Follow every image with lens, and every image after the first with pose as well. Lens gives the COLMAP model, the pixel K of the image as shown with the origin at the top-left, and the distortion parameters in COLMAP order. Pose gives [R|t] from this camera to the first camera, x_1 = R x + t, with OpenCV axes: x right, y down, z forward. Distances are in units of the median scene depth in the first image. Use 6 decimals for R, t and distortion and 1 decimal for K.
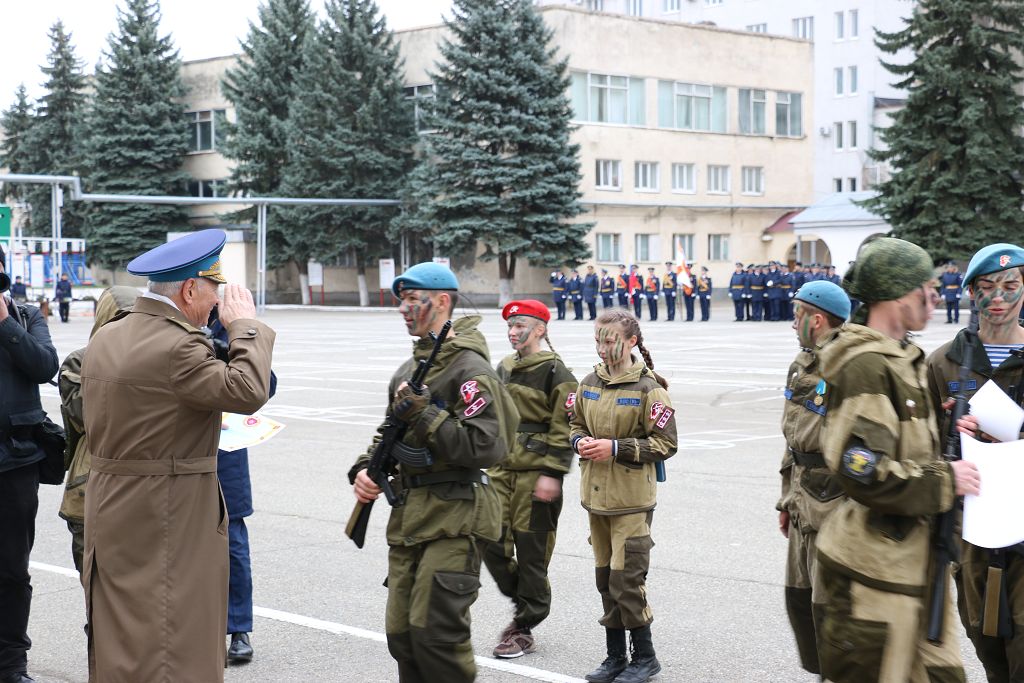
lens RADIAL K [[1858.3, 0, 507.2], [0, 1858.3, 345.1], [0, 0, 1]] dist [0.352693, 0.000000]
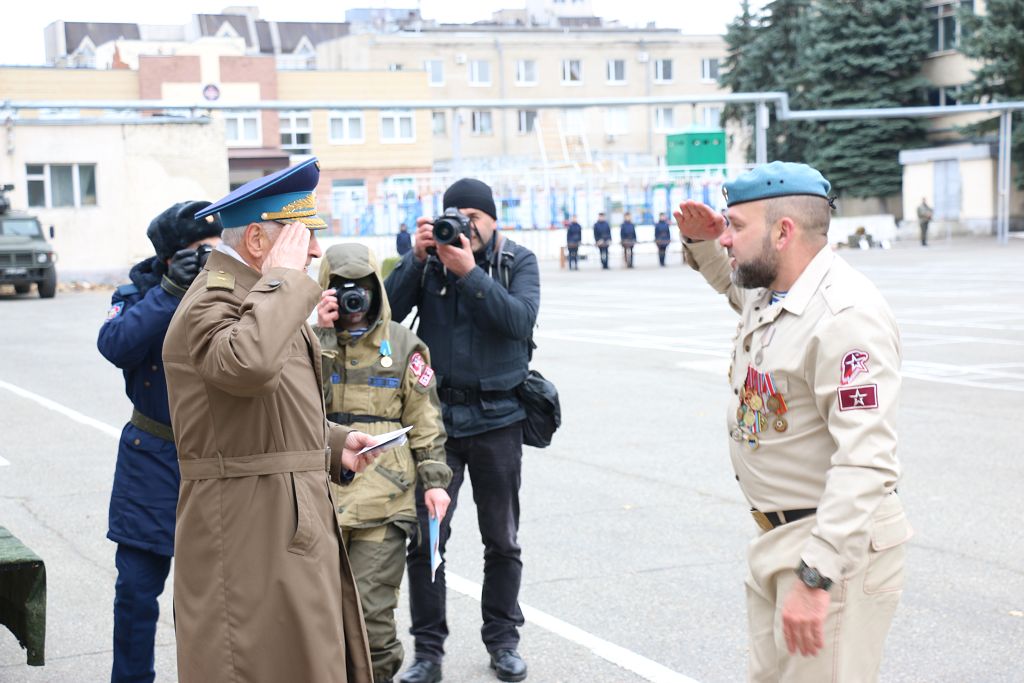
lens RADIAL K [[2031.4, 0, 507.8], [0, 2031.4, 351.2], [0, 0, 1]] dist [0.272540, 0.000000]
pose [[0.897550, 0.010932, -0.440777, 0.072427], [0.004719, 0.999397, 0.034397, -0.002267], [0.440887, -0.032953, 0.896957, 0.083342]]
